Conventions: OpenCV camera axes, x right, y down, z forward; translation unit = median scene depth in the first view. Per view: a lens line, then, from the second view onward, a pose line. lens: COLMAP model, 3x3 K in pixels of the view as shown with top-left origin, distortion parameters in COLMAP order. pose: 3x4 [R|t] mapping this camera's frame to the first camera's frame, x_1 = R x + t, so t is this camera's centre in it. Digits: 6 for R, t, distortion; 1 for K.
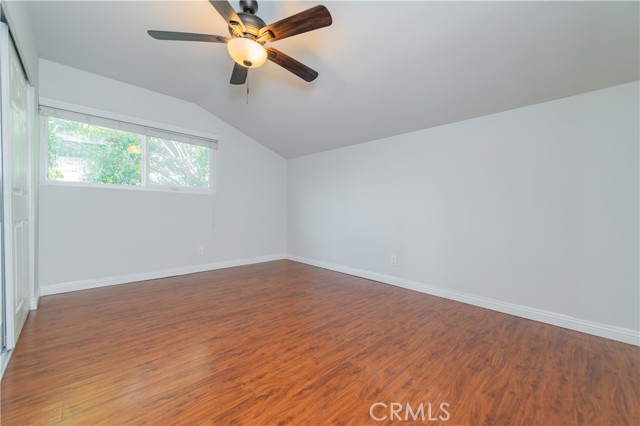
lens RADIAL K [[250.8, 0, 322.0], [0, 250.8, 210.7], [0, 0, 1]] dist [0.009996, -0.001280]
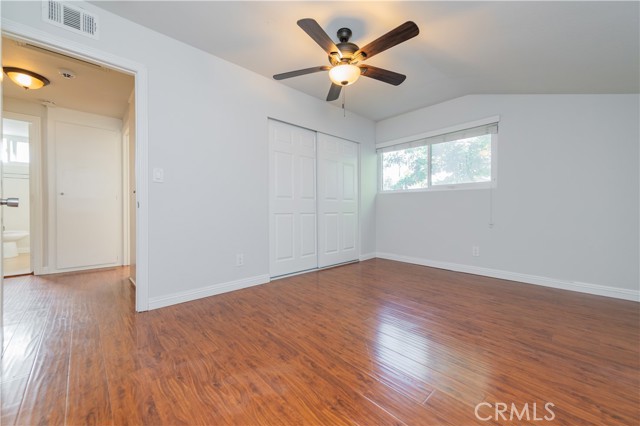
lens RADIAL K [[250.8, 0, 320.0], [0, 250.8, 213.9], [0, 0, 1]] dist [0.009996, -0.001280]
pose [[-0.024706, 0.011513, -0.999628, 1.047358], [0.000942, 0.999934, 0.011493, 0.028044], [0.999694, -0.000658, -0.024715, 1.055753]]
